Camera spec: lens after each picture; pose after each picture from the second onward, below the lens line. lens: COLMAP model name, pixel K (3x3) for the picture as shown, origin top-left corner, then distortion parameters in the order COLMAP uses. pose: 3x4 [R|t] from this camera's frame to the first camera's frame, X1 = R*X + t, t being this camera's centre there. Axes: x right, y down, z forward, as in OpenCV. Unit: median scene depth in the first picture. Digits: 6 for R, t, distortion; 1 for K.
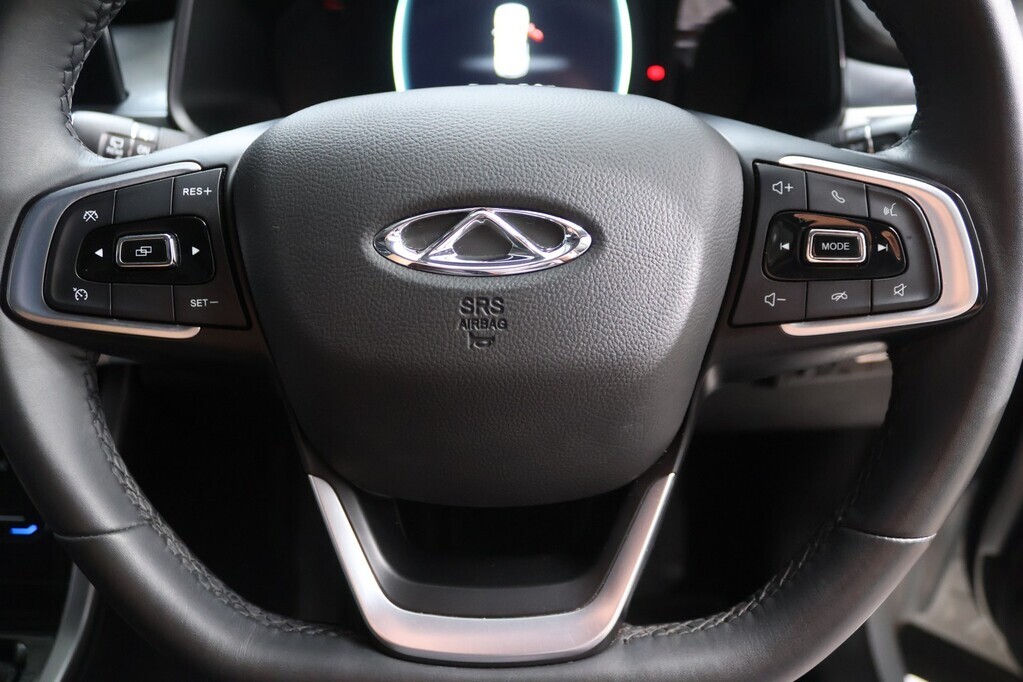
lens RADIAL K [[832.0, 0, 511.5], [0, 832.0, 341.0], [0, 0, 1]] dist [-0.177308, 0.144695]
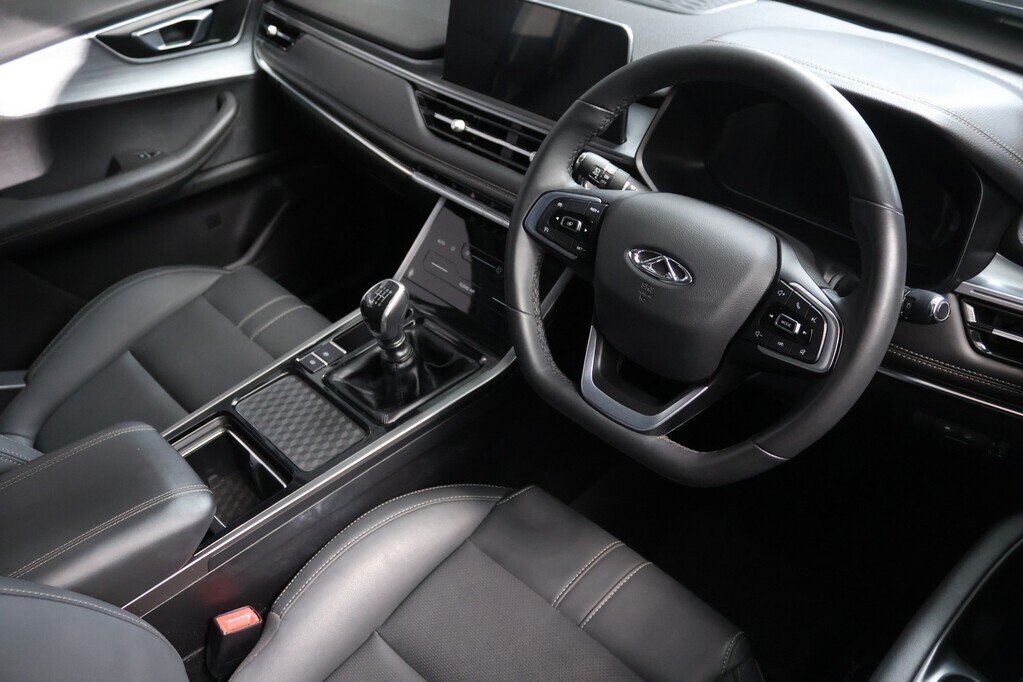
lens RADIAL K [[832.0, 0, 511.5], [0, 832.0, 341.0], [0, 0, 1]] dist [-0.177308, 0.144695]
pose [[0.718815, 0.424385, -0.550638, 1.144131], [-0.390907, 0.901715, 0.184668, -0.194878], [0.574889, 0.082506, 0.814061, -1.410344]]
